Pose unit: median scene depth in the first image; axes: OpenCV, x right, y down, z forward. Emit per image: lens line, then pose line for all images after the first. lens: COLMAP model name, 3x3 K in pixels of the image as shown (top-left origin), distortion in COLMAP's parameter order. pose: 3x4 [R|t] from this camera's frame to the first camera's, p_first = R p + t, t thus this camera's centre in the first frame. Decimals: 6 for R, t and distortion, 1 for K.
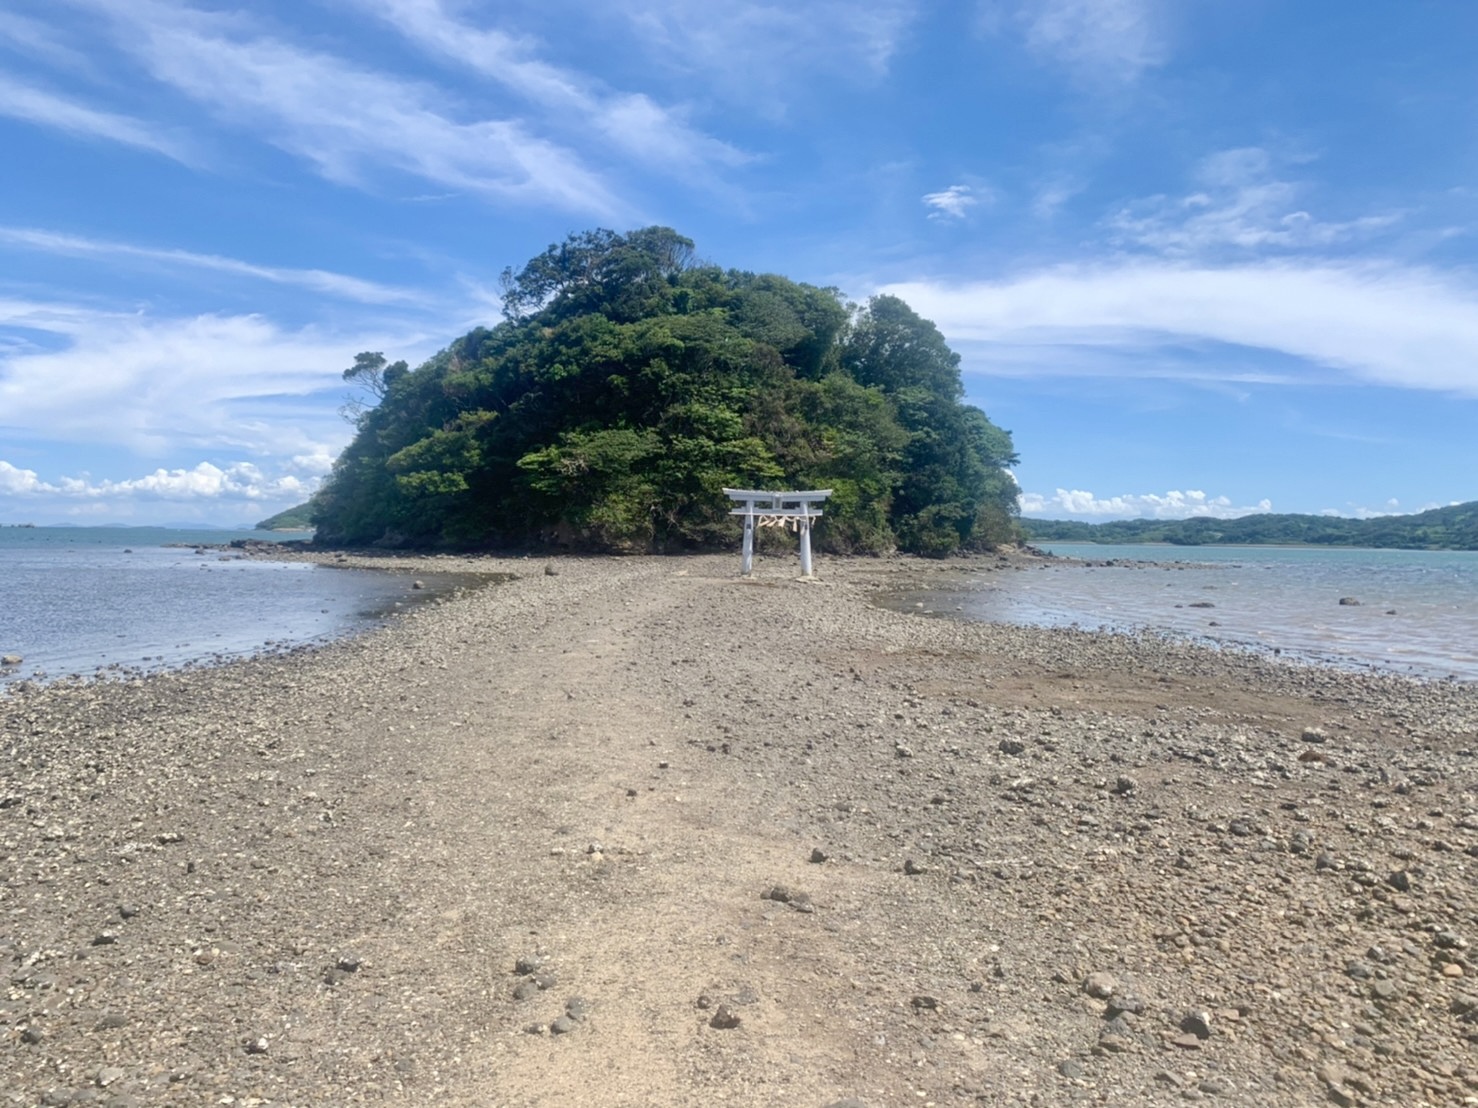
lens RADIAL K [[1098.7, 0, 739.0], [0, 1098.7, 554.0], [0, 0, 1]] dist [0.007987, 0.001723]
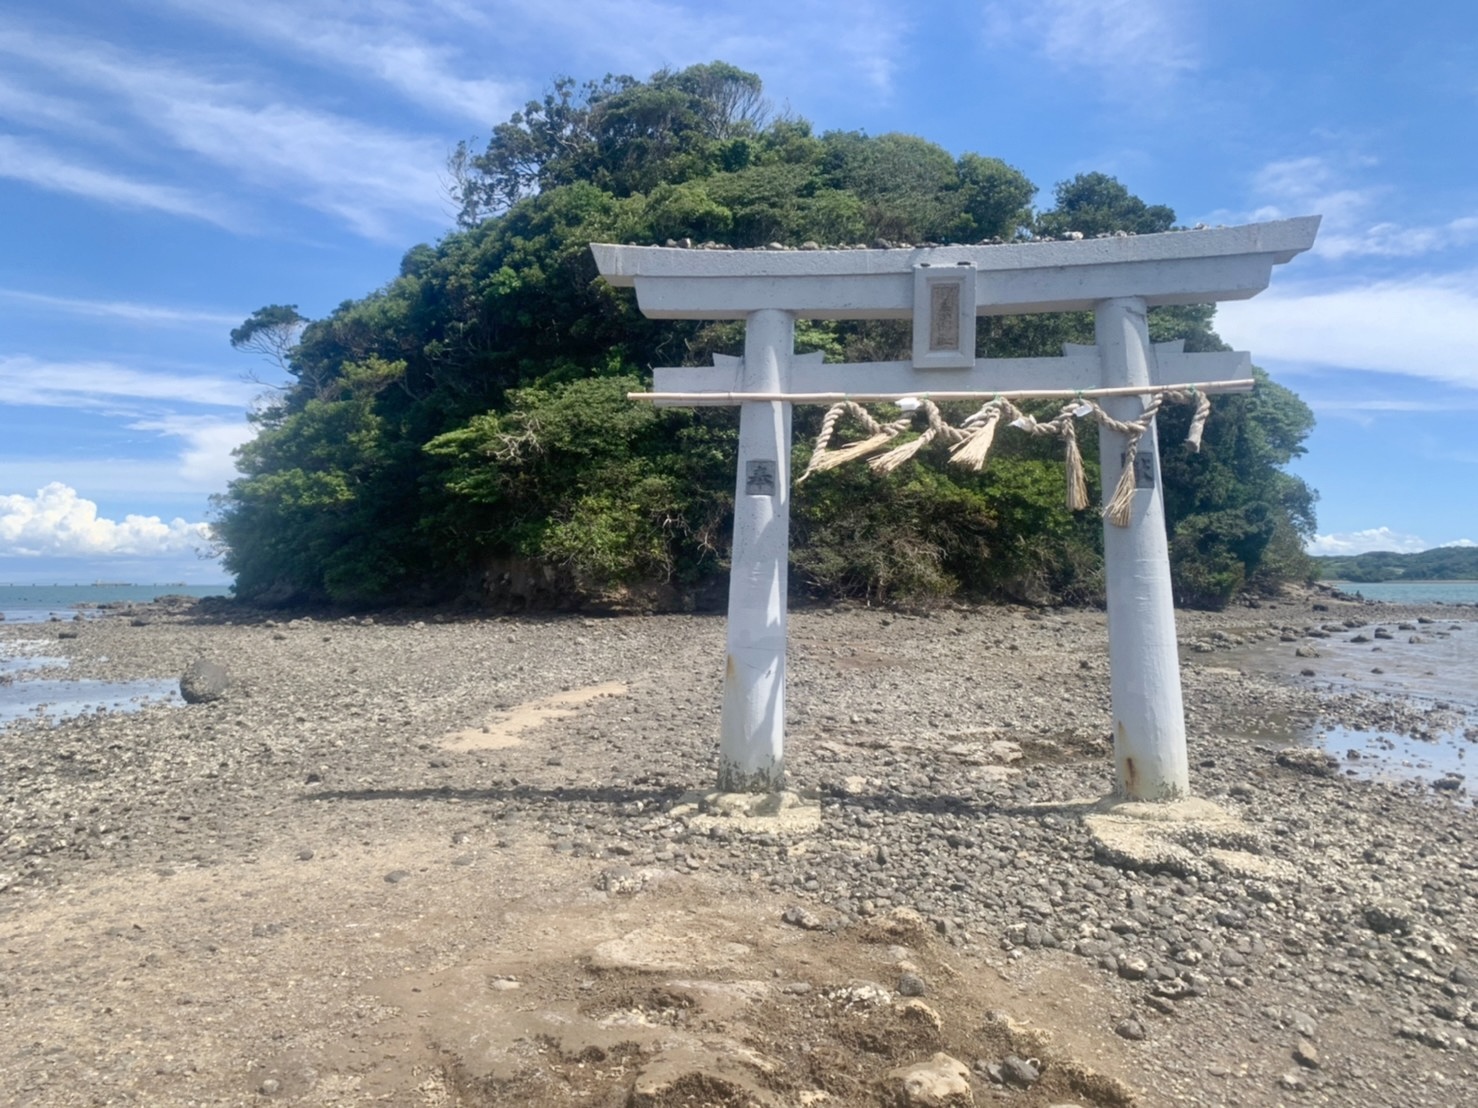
lens RADIAL K [[1098.7, 0, 739.0], [0, 1098.7, 554.0], [0, 0, 1]] dist [0.007987, 0.001723]
pose [[0.992413, -0.021508, -0.121049, 0.014050], [0.016323, 0.998913, -0.043672, -0.004105], [0.121857, 0.041364, 0.991685, 0.483612]]
